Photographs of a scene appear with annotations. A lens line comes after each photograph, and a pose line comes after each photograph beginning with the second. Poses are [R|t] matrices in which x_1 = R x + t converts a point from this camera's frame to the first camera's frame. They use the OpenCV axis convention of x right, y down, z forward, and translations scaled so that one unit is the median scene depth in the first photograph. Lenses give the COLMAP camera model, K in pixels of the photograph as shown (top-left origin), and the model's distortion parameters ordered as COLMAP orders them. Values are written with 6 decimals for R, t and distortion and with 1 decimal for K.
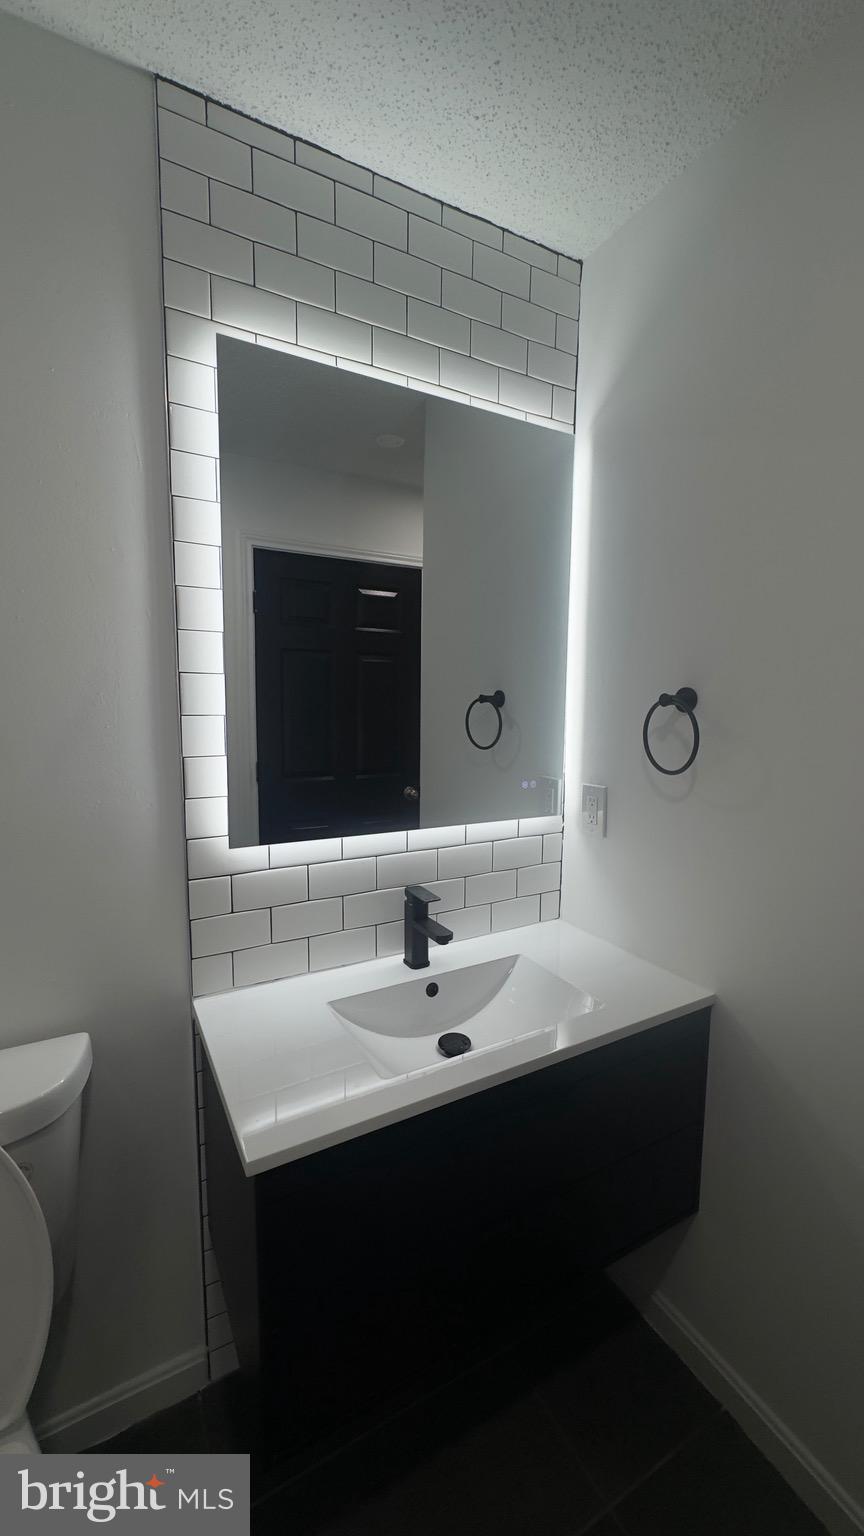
lens RADIAL K [[625.7, 0, 438.1], [0, 625.7, 765.9], [0, 0, 1]] dist [-0.000029, 0.000082]
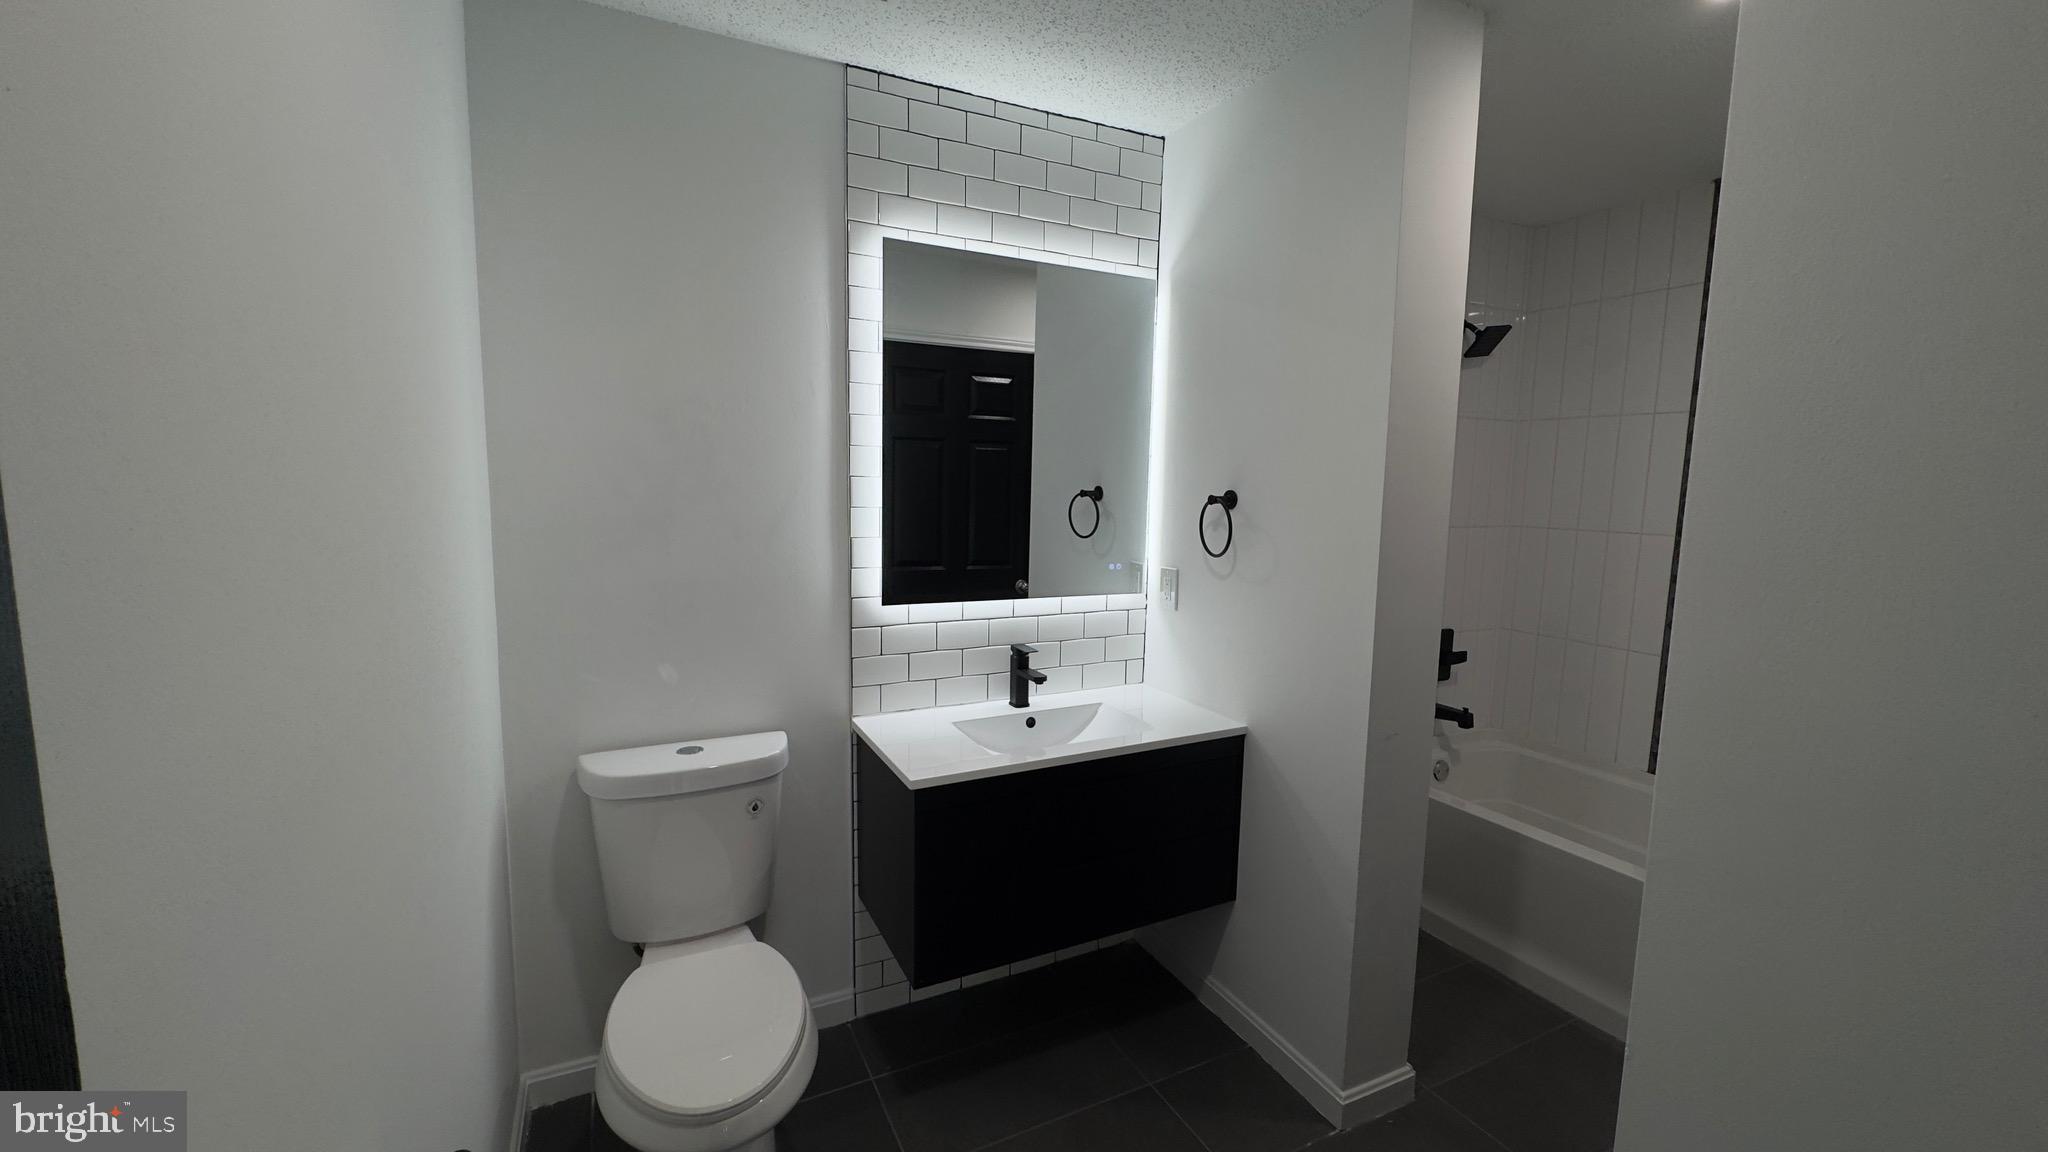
lens RADIAL K [[817.6, 0, 1027.7], [0, 817.6, 573.8], [0, 0, 1]] dist [0.002035, -0.000768]
pose [[0.998878, 0.016321, -0.044455, 0.052962], [-0.015948, 0.999835, 0.008739, 0.037212], [0.044591, -0.008020, 0.998973, -0.665072]]
